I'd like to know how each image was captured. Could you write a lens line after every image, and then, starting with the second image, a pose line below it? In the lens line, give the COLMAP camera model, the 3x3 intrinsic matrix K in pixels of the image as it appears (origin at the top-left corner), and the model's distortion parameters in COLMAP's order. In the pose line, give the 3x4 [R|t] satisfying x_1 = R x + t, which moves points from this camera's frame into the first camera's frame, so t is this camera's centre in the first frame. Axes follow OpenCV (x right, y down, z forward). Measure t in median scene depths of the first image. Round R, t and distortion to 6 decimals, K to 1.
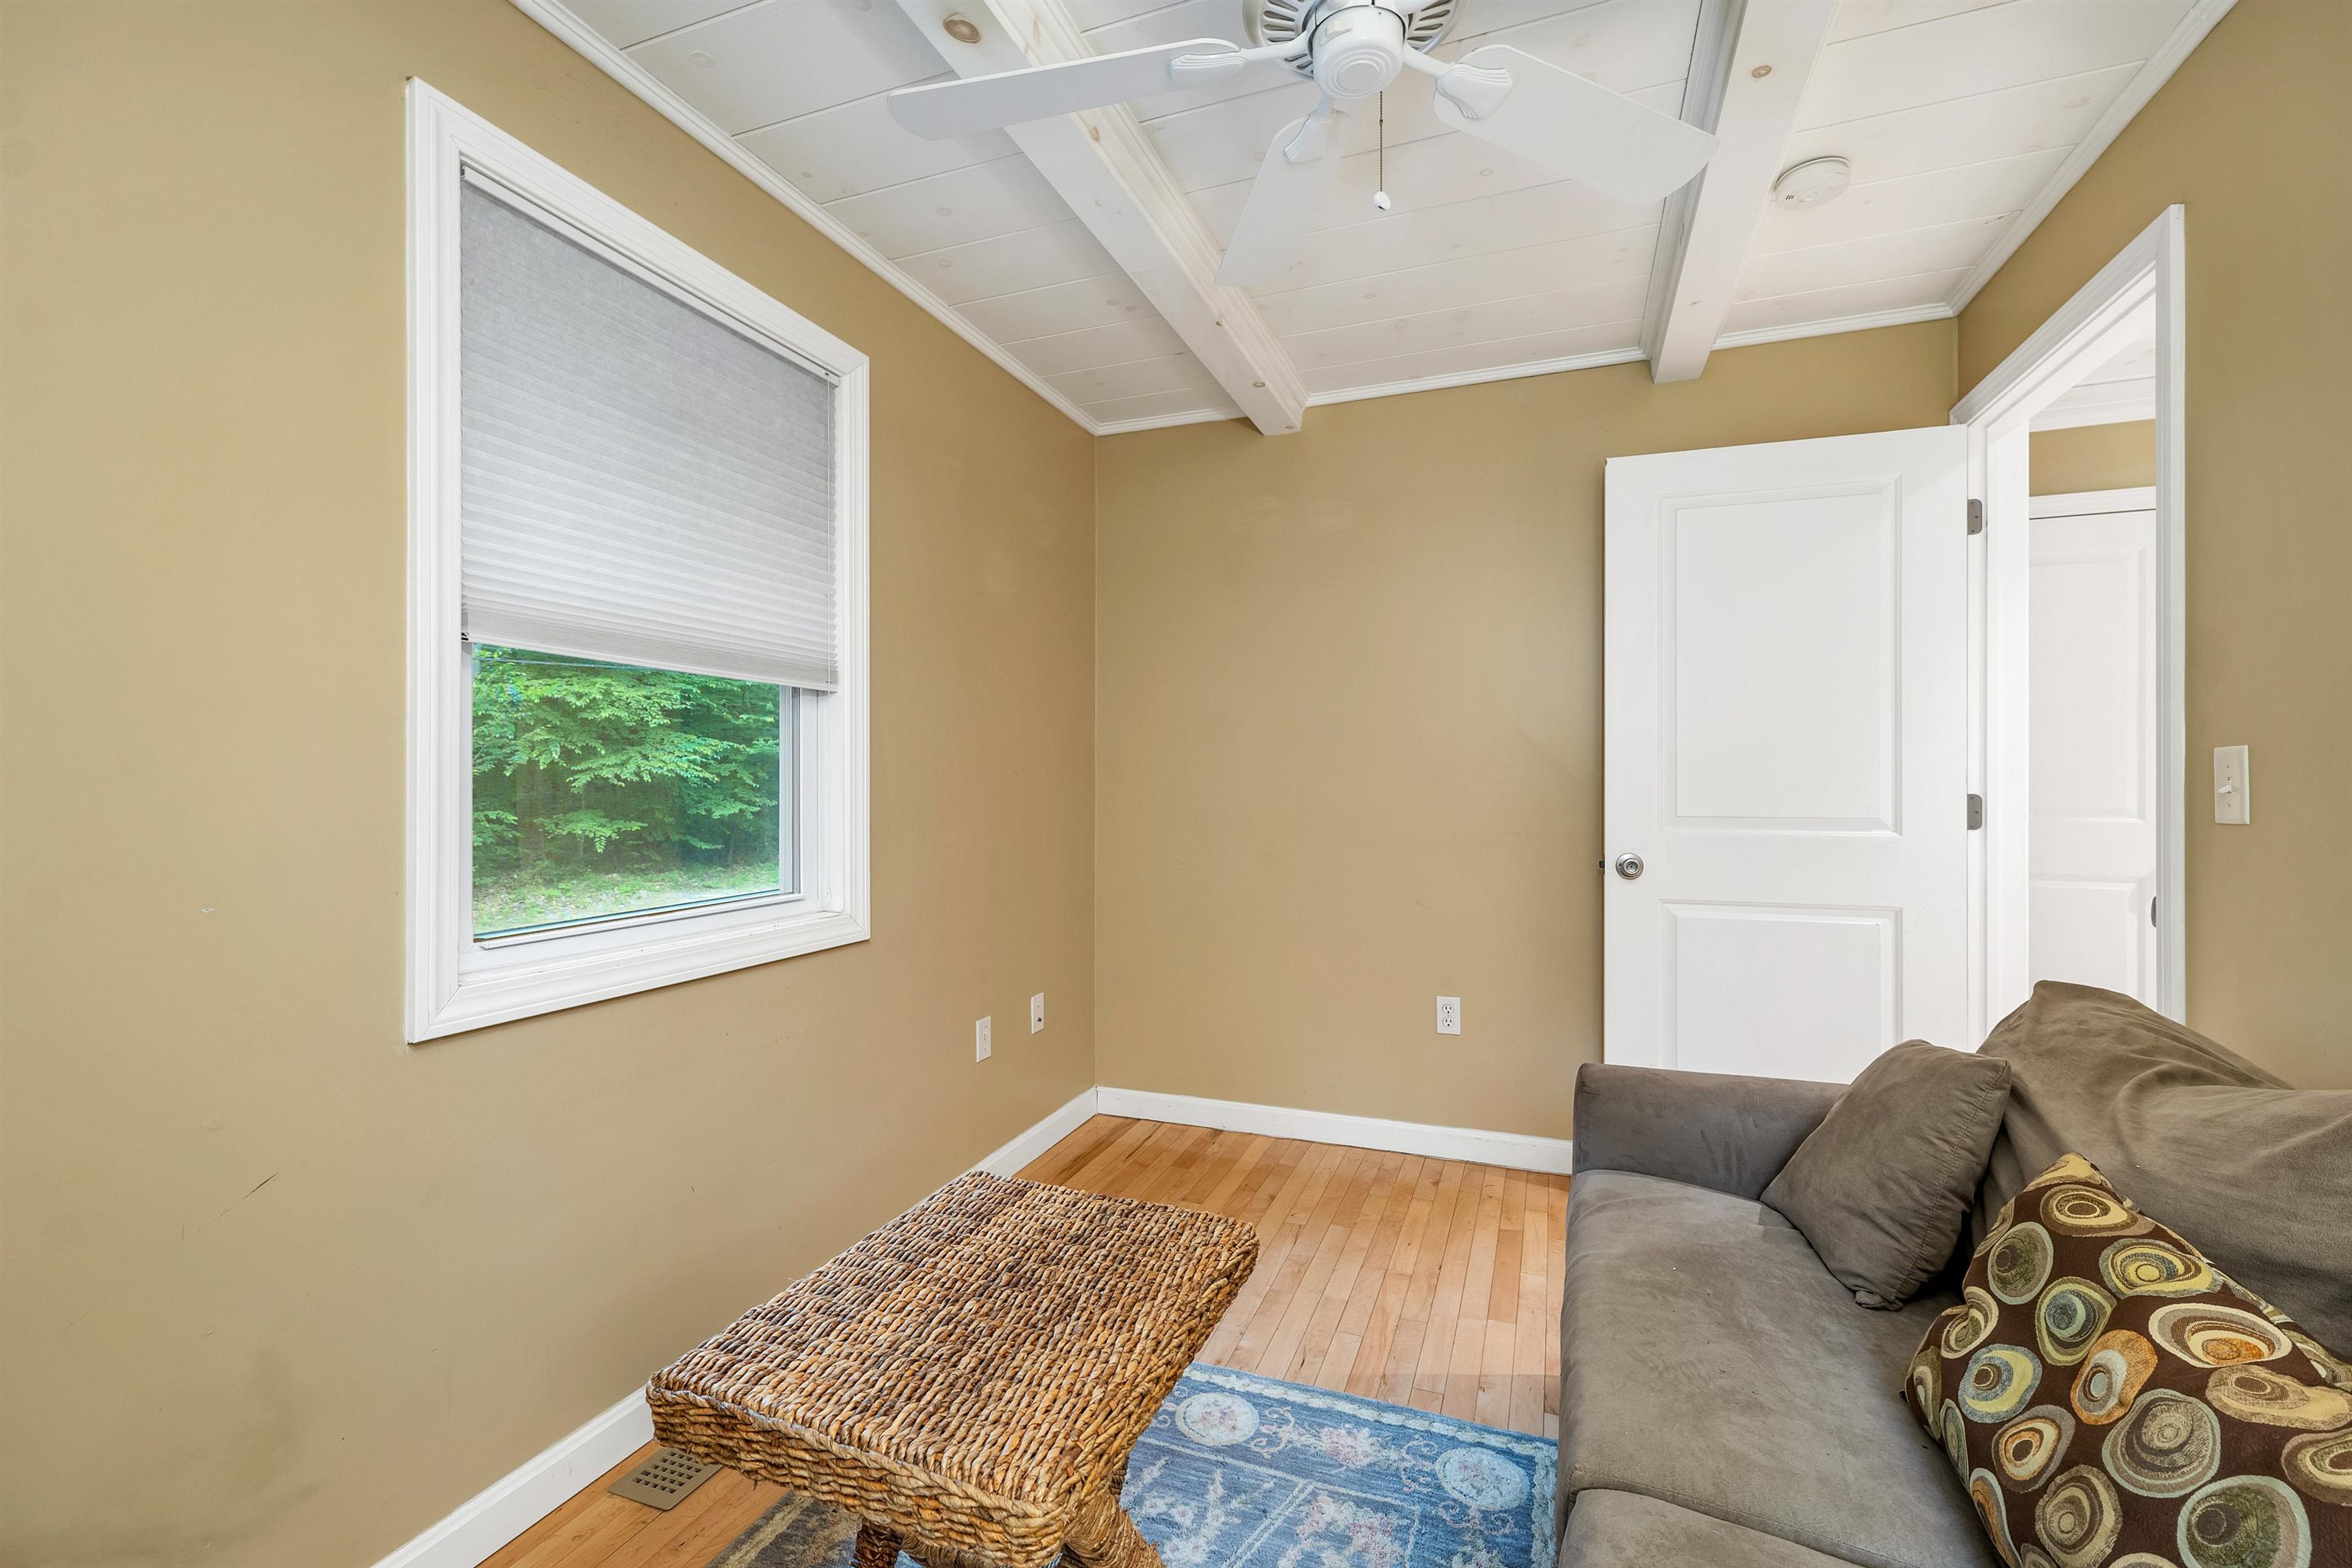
lens RADIAL K [[1007.1, 0, 1177.0], [0, 1007.1, 780.8], [0, 0, 1]] dist [0.006597, -0.000863]
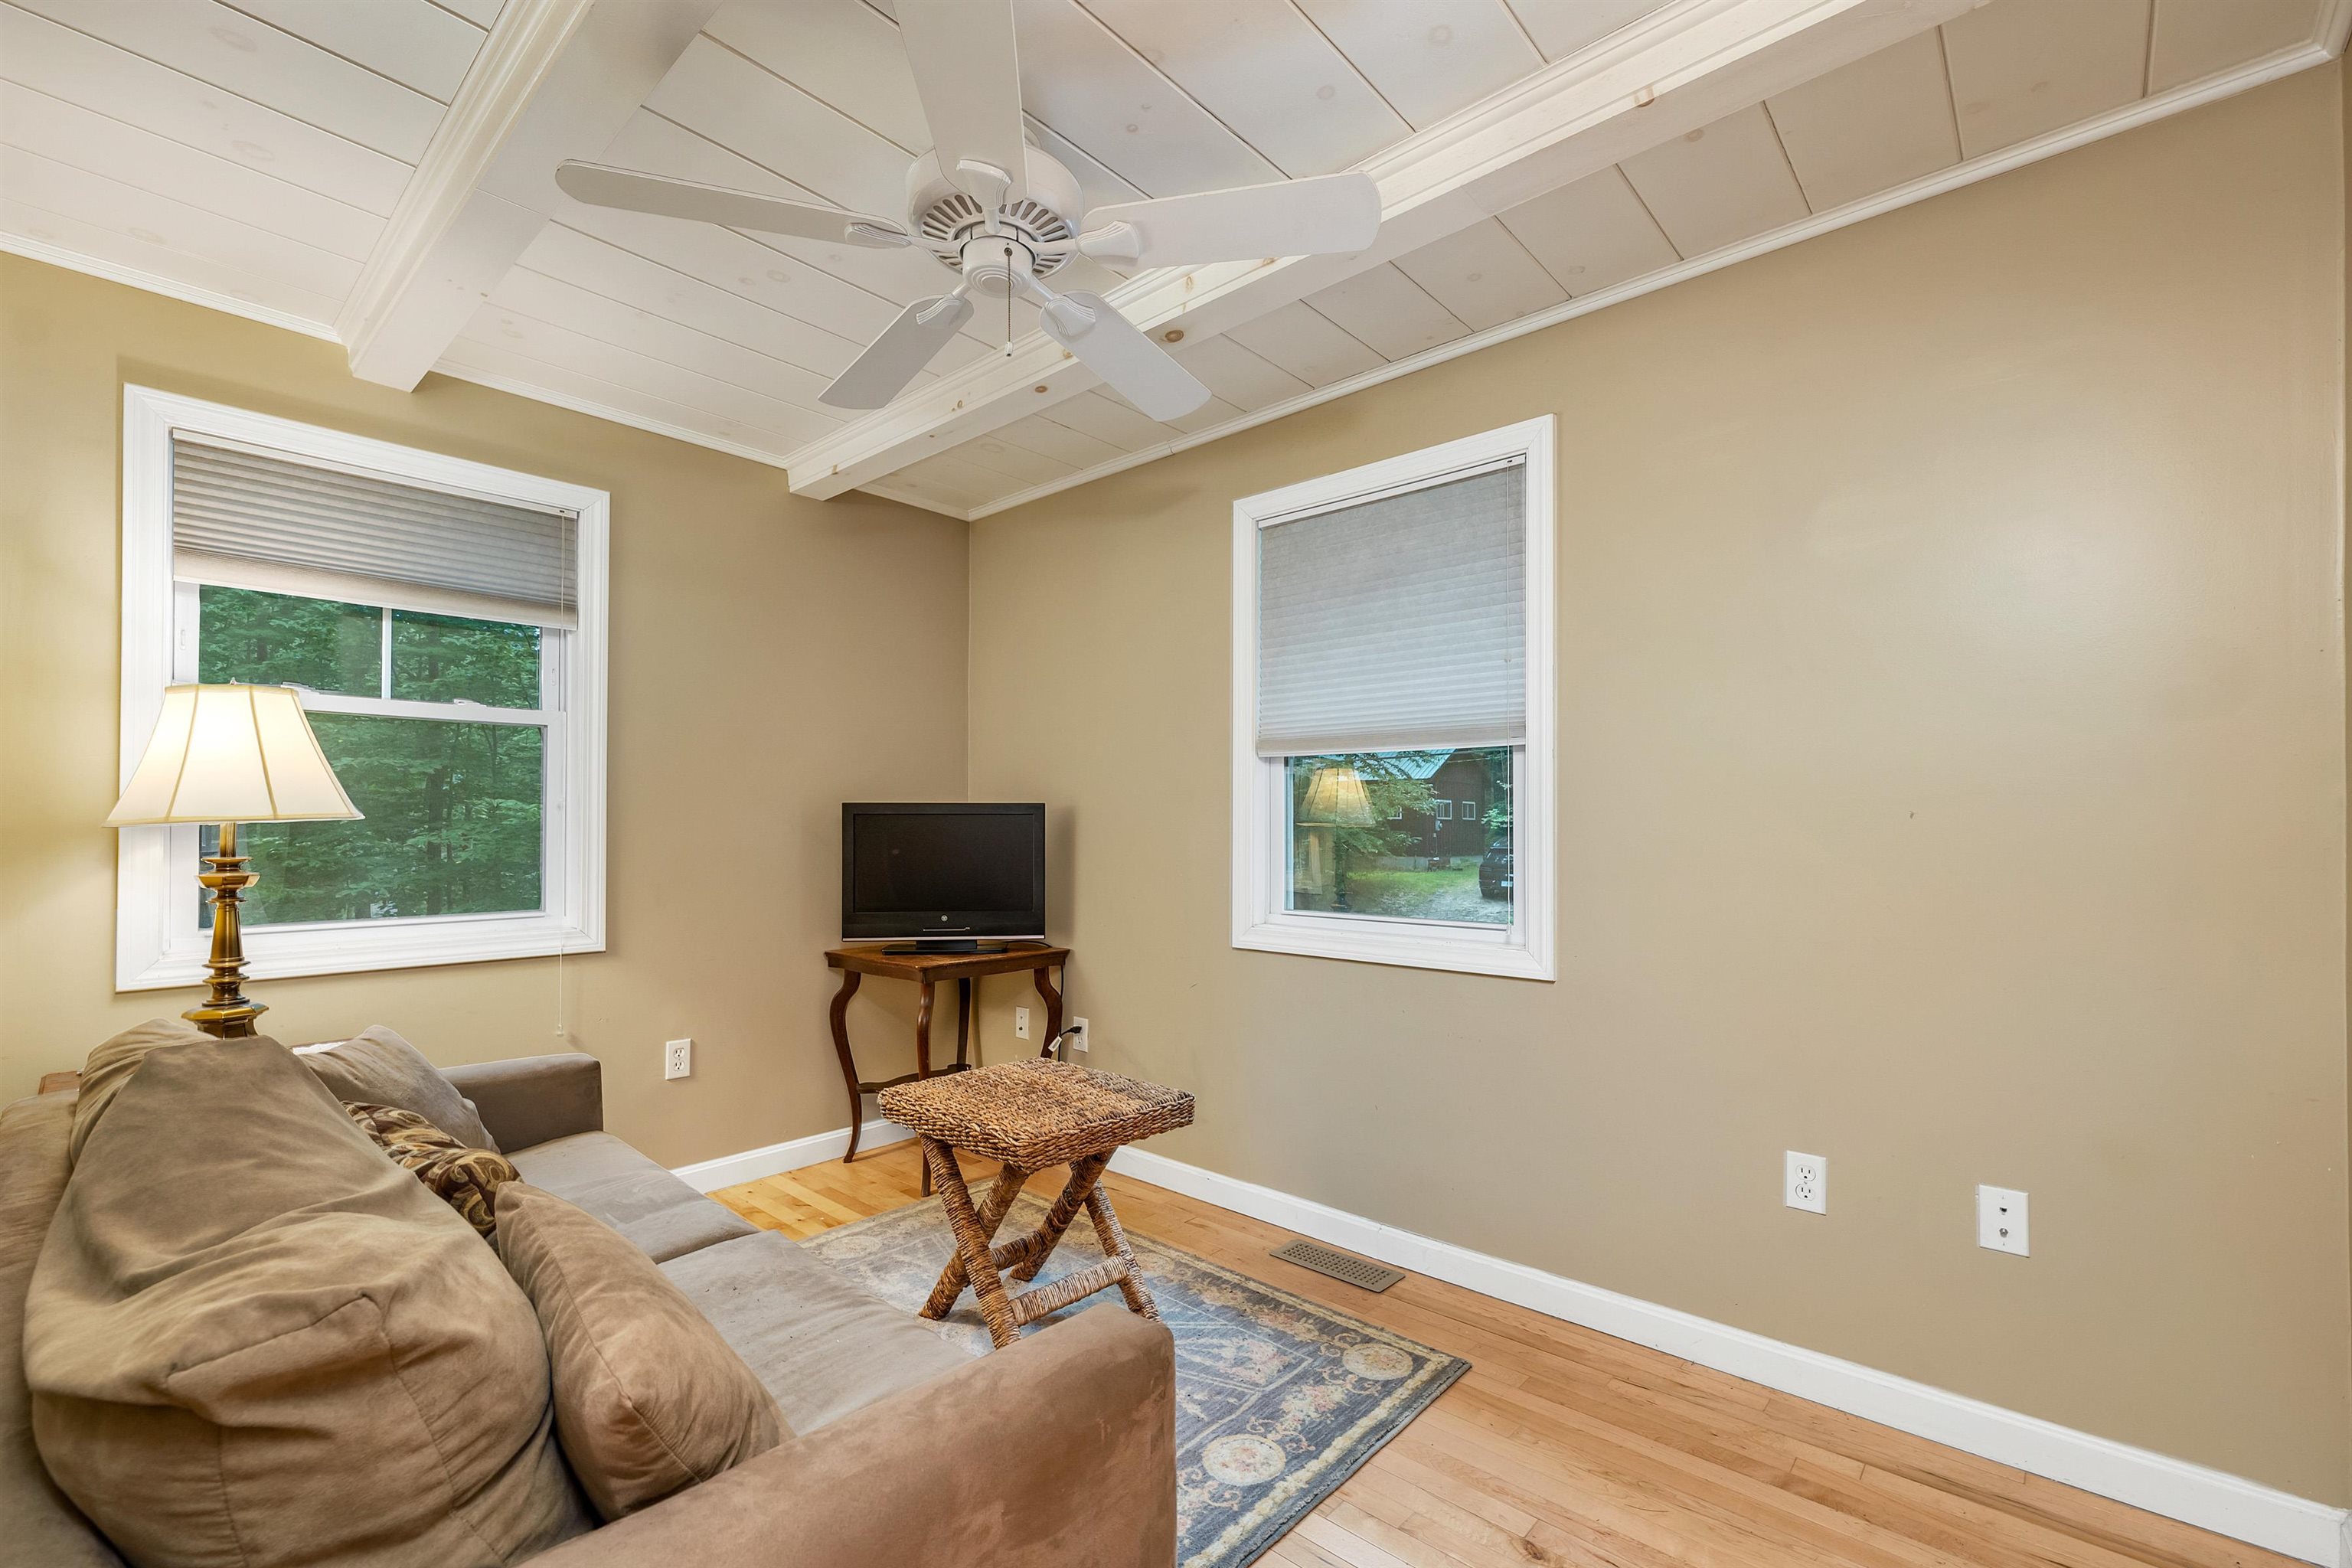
lens RADIAL K [[1007.1, 0, 1178.2], [0, 1007.1, 805.4], [0, 0, 1]] dist [0.006597, -0.000863]
pose [[-0.362782, -0.014958, -0.931754, 0.923264], [0.003377, 0.999843, -0.017366, -0.005627], [0.931868, -0.009446, -0.362675, 1.193045]]
